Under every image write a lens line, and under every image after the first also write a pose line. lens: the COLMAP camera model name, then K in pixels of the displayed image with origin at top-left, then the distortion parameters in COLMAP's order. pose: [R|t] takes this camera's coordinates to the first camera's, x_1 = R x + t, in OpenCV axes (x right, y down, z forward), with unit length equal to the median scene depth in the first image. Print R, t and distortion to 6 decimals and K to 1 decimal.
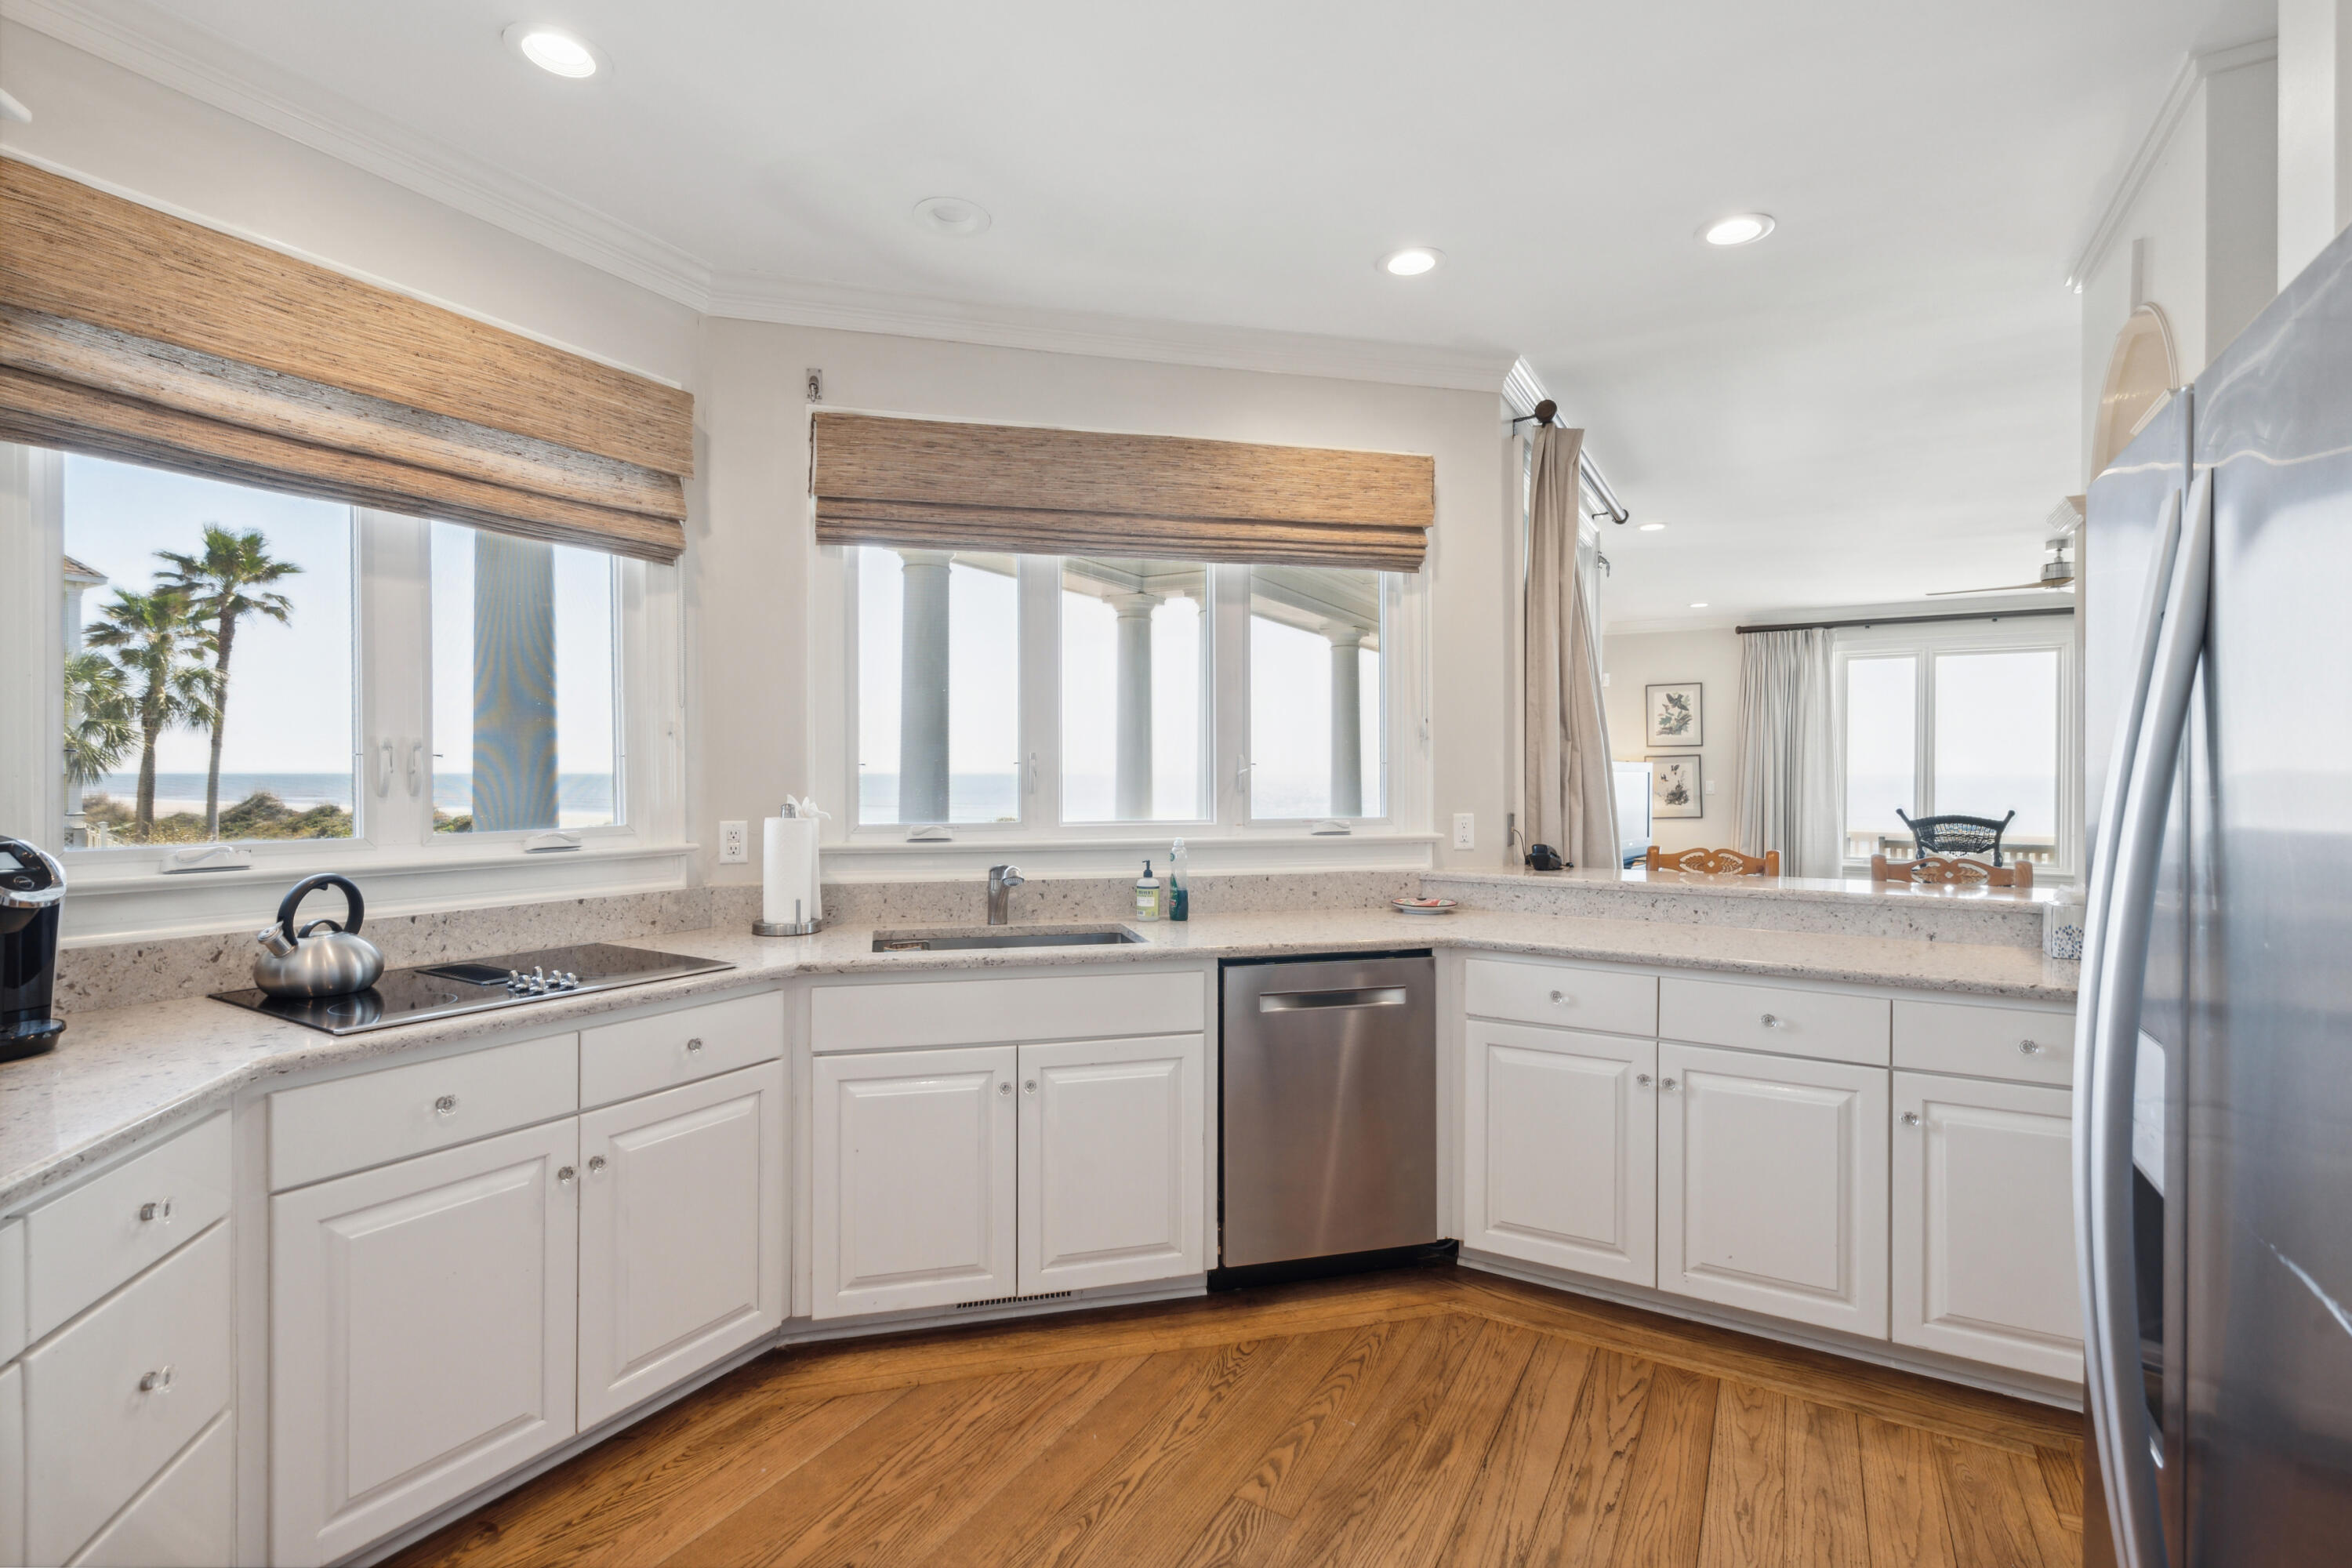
lens RADIAL K [[1084.2, 0, 1176.0], [0, 1084.2, 784.0], [0, 0, 1]] dist [0.003829, 0.001236]
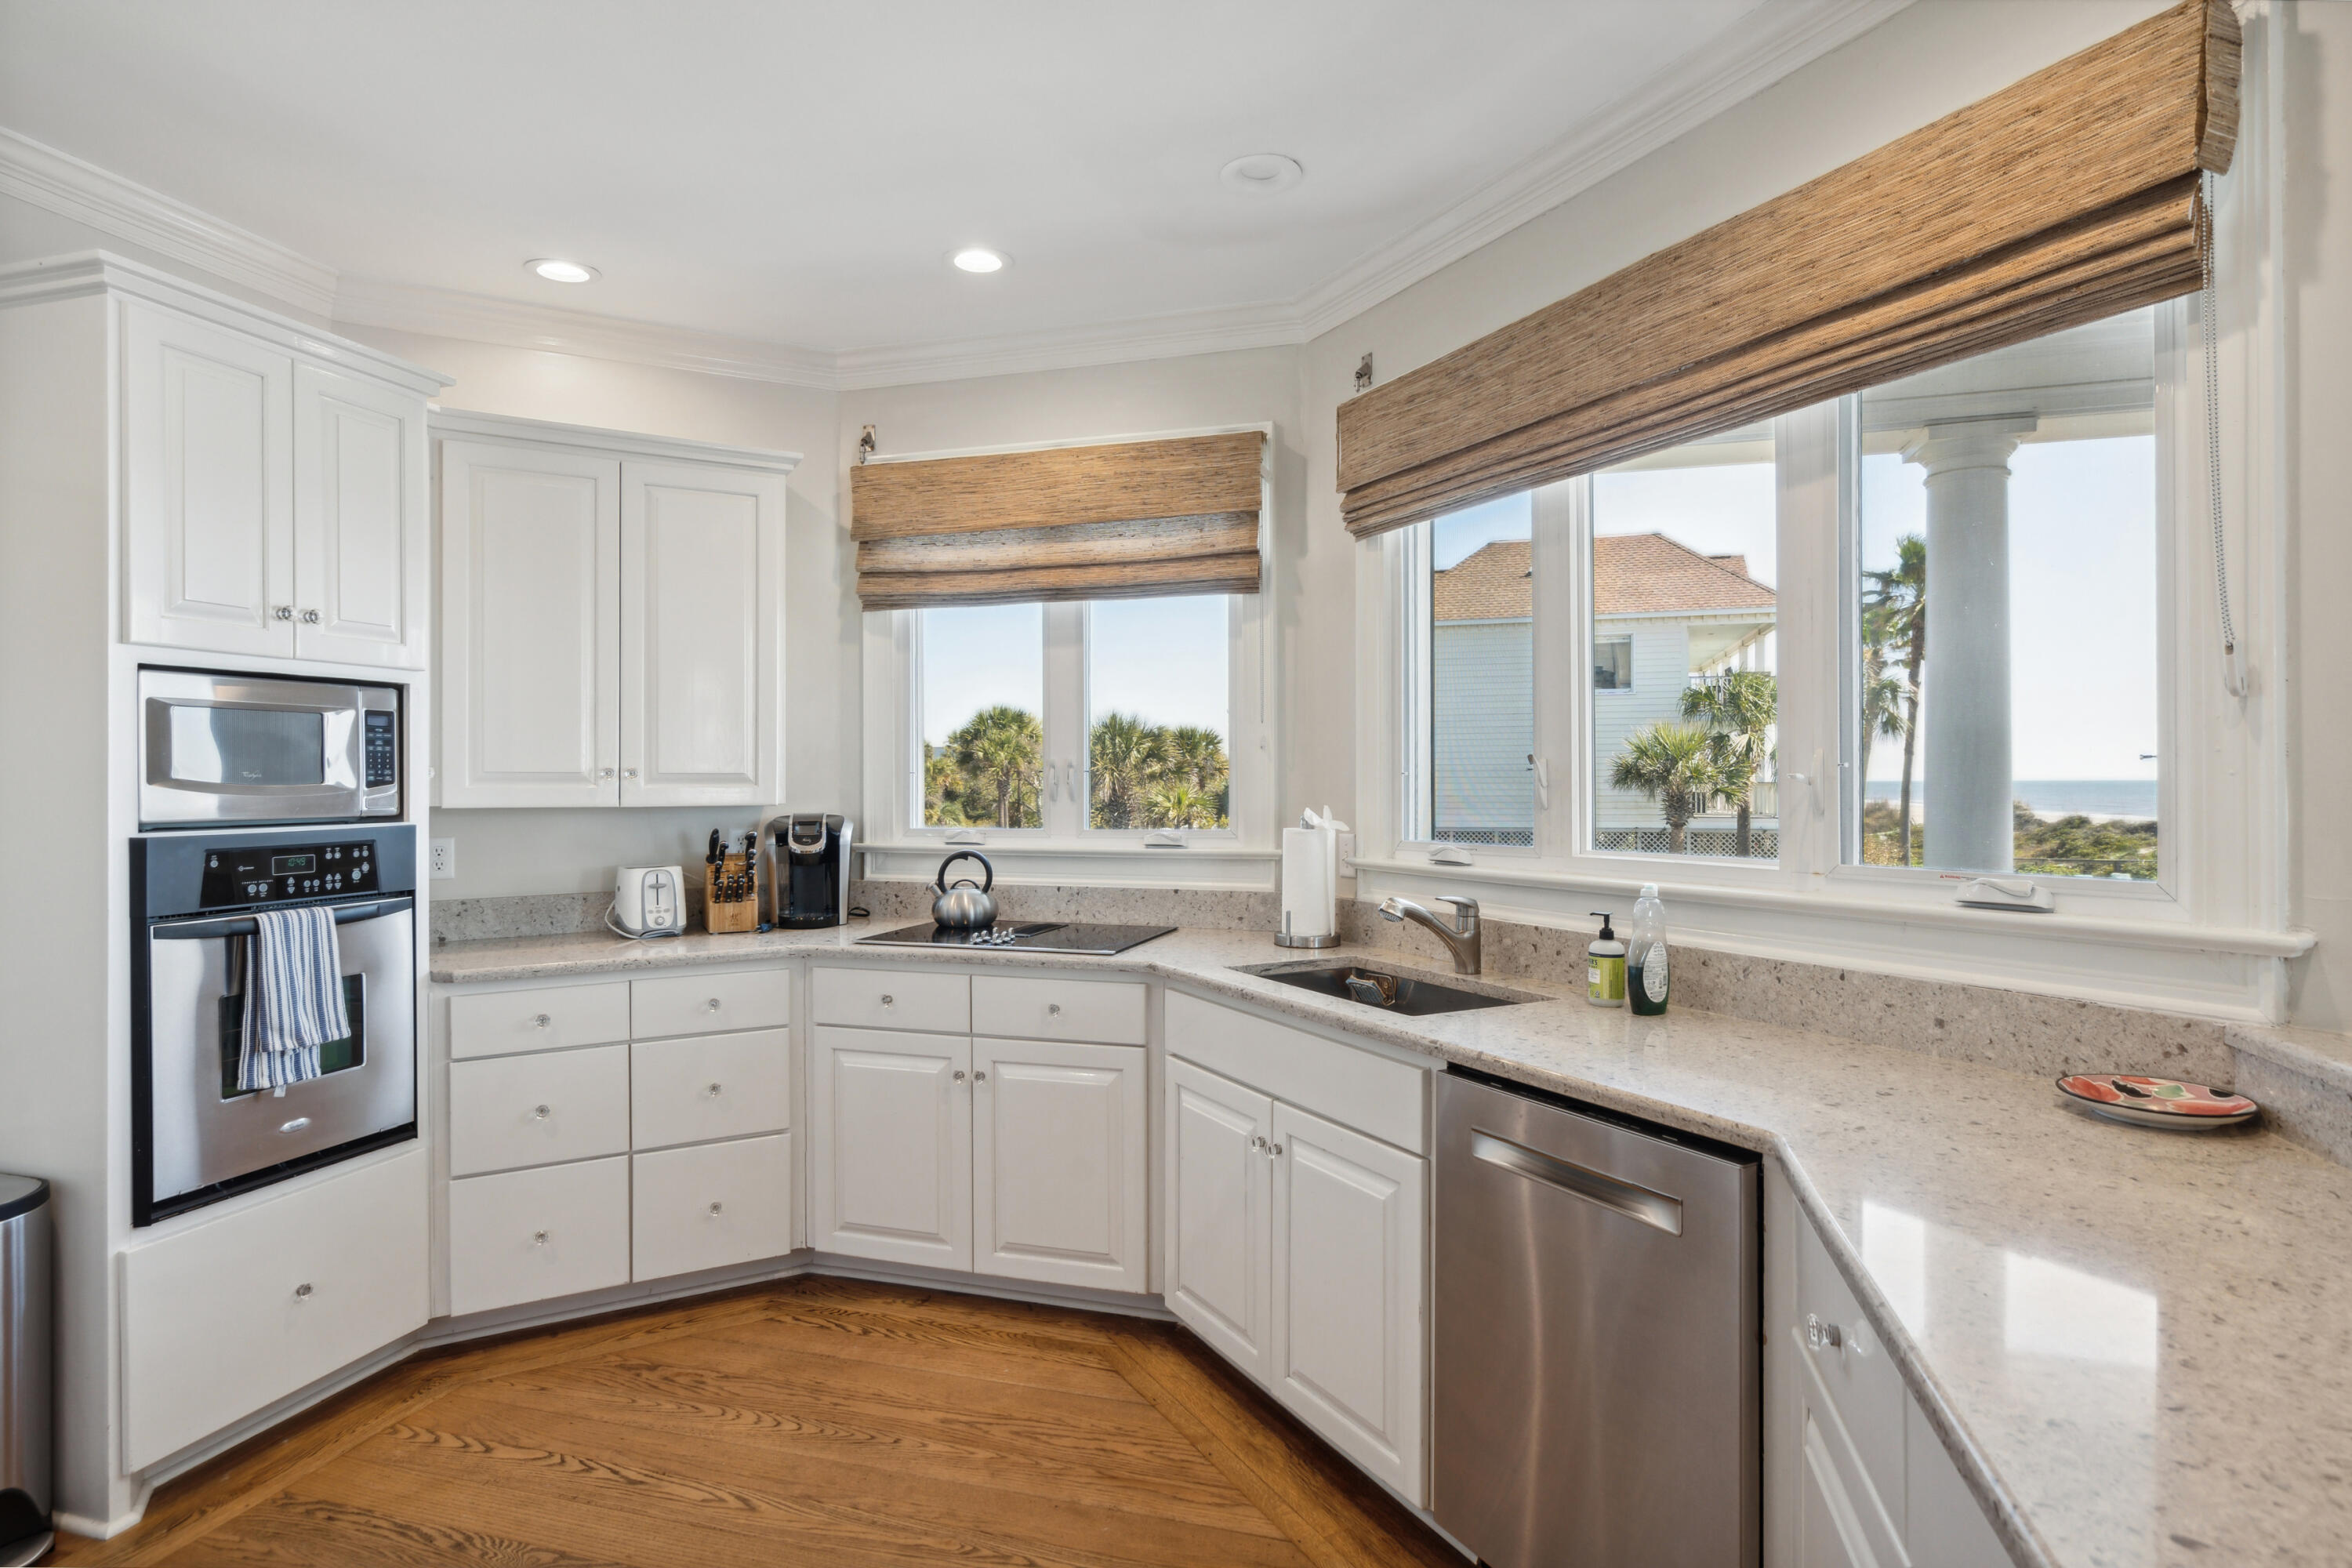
lens RADIAL K [[1235.0, 0, 1168.4], [0, 1235.0, 780.0], [0, 0, 1]] dist [-0.001295, 0.018141]
pose [[0.230425, -0.004155, -0.973081, 0.631984], [-0.005241, 0.999971, -0.005510, -0.005662], [0.973076, 0.006369, 0.230397, 0.552970]]
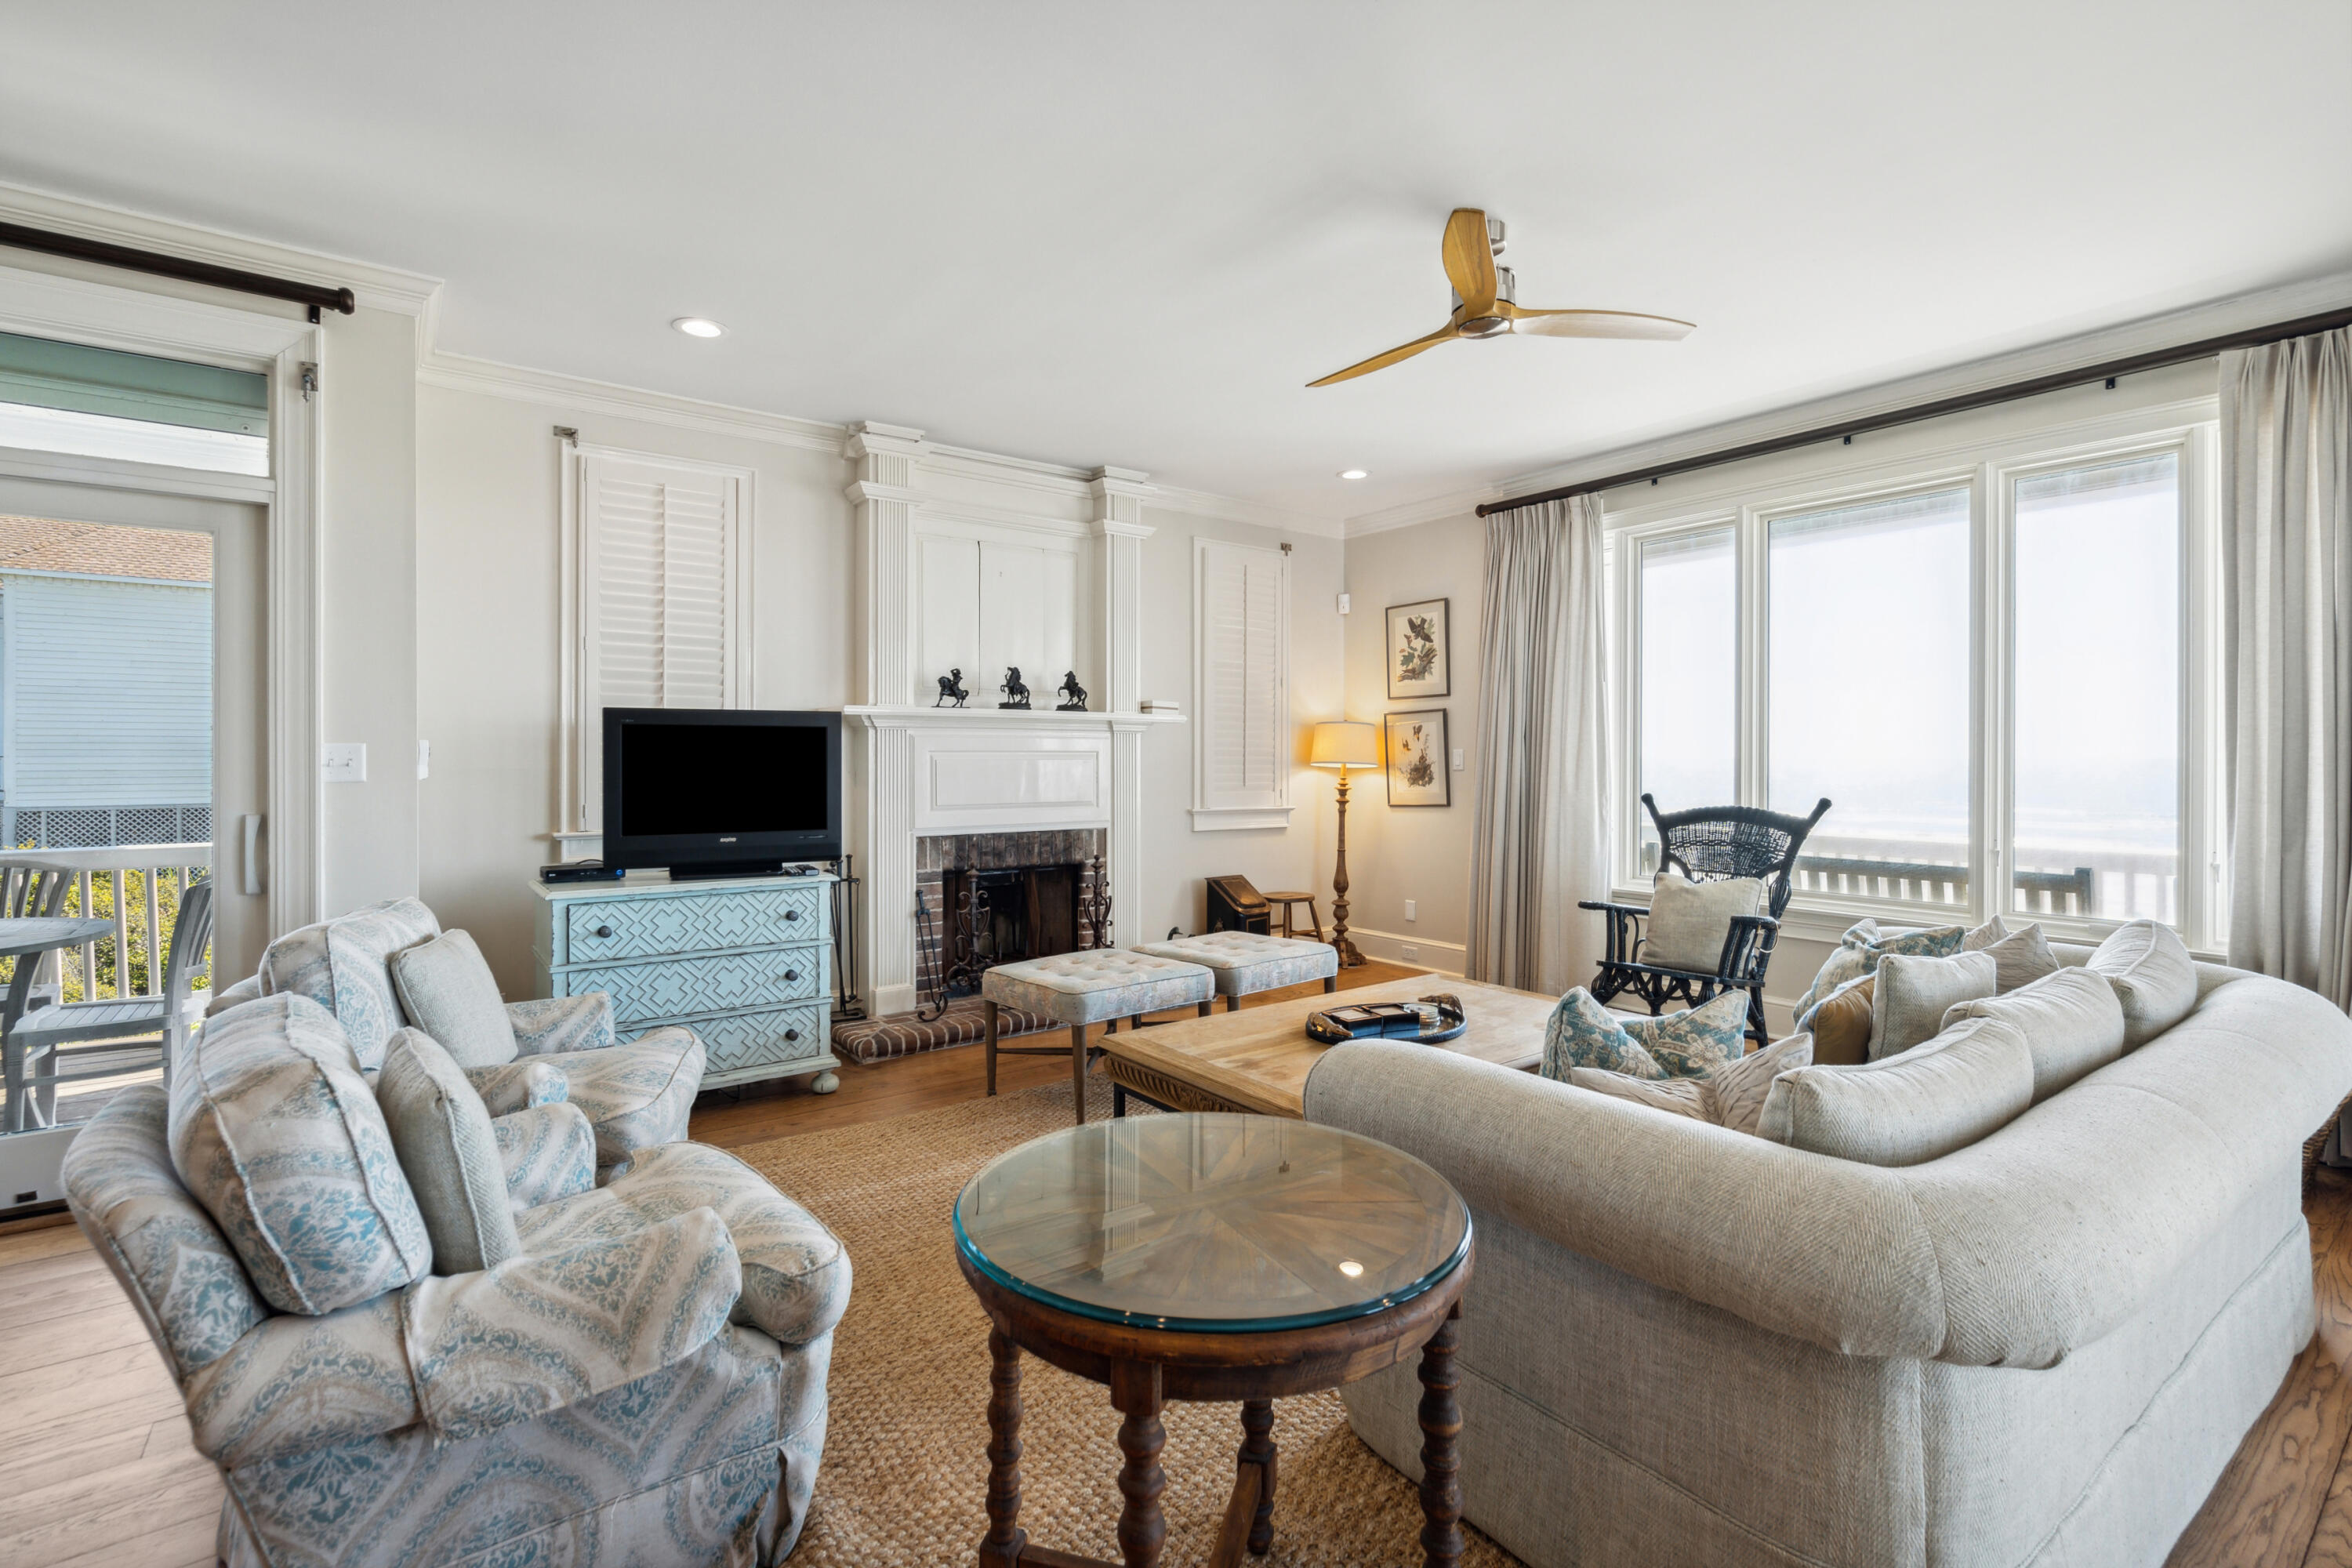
lens RADIAL K [[1070.7, 0, 1171.8], [0, 1070.7, 760.6], [0, 0, 1]] dist [-0.004266, 0.000148]
pose [[0.917230, -0.001121, -0.398356, 1.722106], [-0.001871, 0.999973, -0.007122, 0.026092], [0.398353, 0.007277, 0.917203, 1.013421]]
